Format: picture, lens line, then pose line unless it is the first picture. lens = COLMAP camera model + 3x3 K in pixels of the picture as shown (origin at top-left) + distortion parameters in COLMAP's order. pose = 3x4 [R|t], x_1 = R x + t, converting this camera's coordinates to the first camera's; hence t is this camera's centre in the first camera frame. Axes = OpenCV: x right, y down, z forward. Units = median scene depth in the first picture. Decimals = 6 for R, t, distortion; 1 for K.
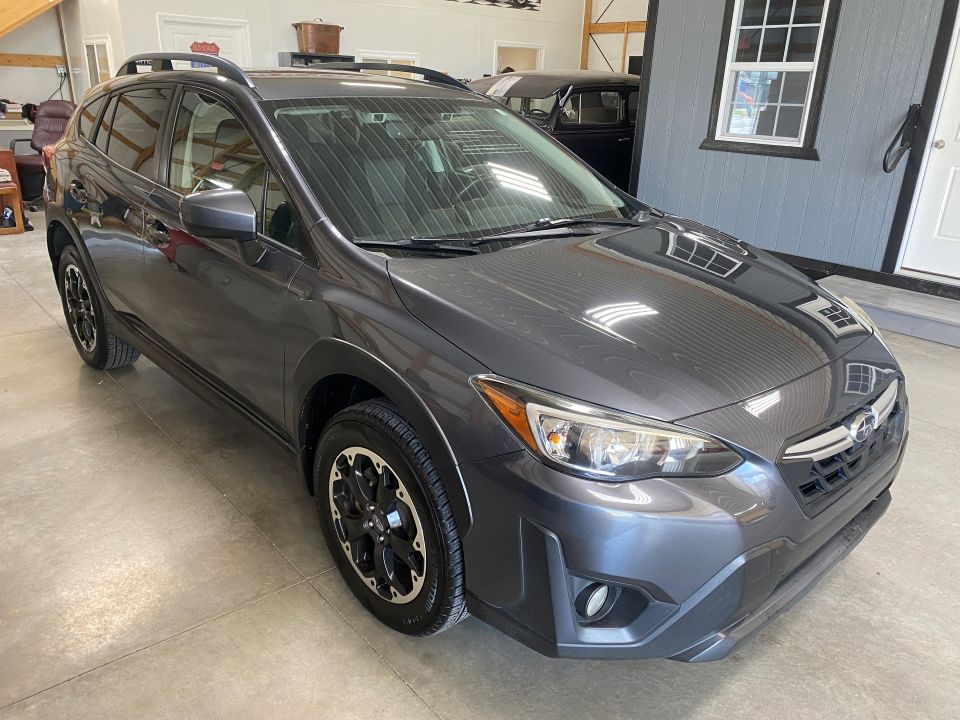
lens RADIAL K [[741.8, 0, 456.9], [0, 741.8, 364.8], [0, 0, 1]] dist [0.033784, -0.025845]
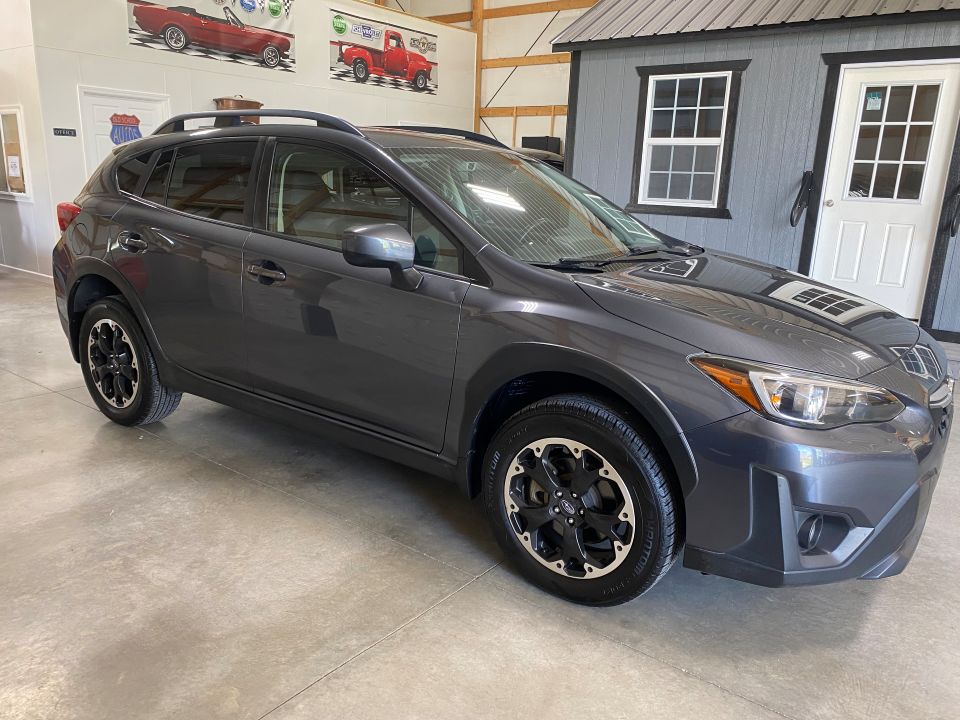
lens RADIAL K [[741.8, 0, 476.0], [0, 741.8, 359.9], [0, 0, 1]] dist [0.033784, -0.025845]
pose [[0.976300, -0.049611, 0.210659, -0.434851], [0.072018, 0.992372, -0.100056, 0.090045], [-0.204088, 0.112856, 0.972426, -0.073676]]
